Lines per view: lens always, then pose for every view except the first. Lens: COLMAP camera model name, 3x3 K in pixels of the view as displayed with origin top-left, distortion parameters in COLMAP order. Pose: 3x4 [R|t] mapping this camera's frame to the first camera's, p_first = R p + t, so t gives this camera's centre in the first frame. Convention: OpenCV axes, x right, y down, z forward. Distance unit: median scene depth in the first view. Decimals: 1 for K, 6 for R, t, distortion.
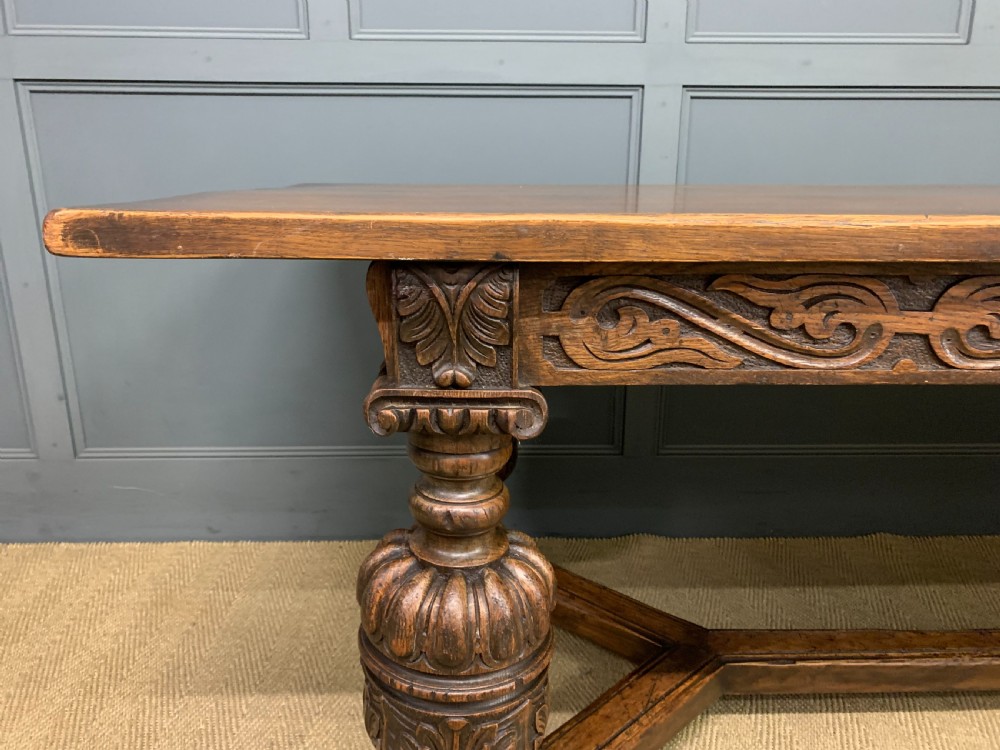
lens RADIAL K [[774.0, 0, 499.3], [0, 774.0, 384.1], [0, 0, 1]] dist [0.028808, -0.012164]
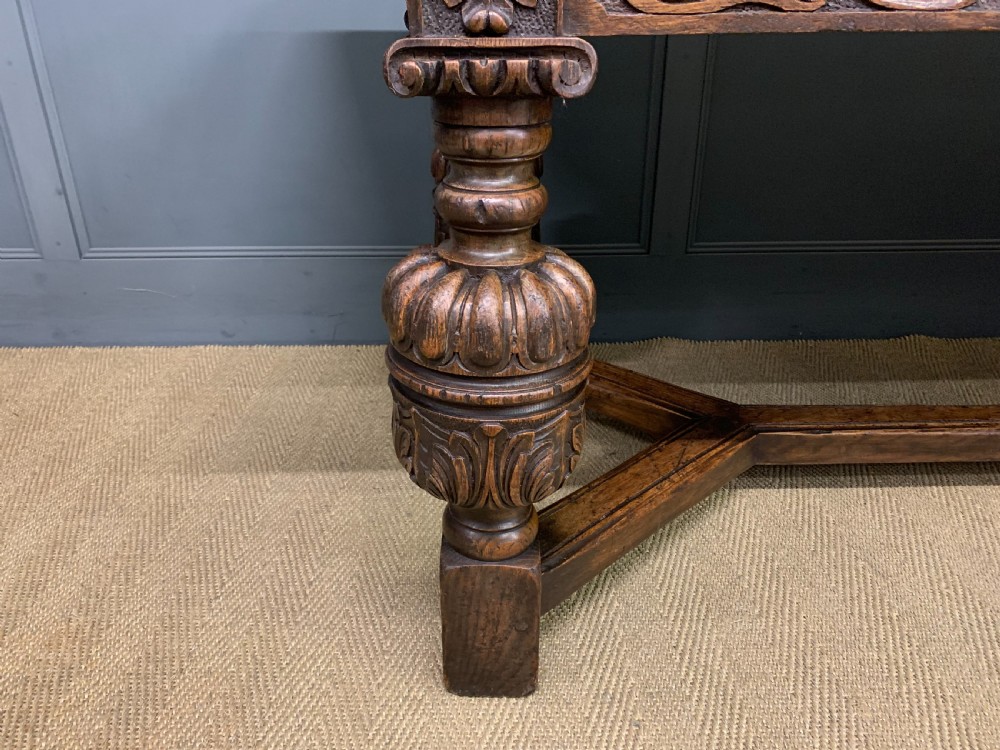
lens RADIAL K [[770.8, 0, 494.1], [0, 770.8, 377.3], [0, 0, 1]] dist [0.049247, -0.060291]
pose [[0.999811, -0.003246, -0.019154, -0.021398], [0.006249, 0.987275, 0.158902, 0.142117], [0.018394, -0.158992, 0.987108, 0.053585]]
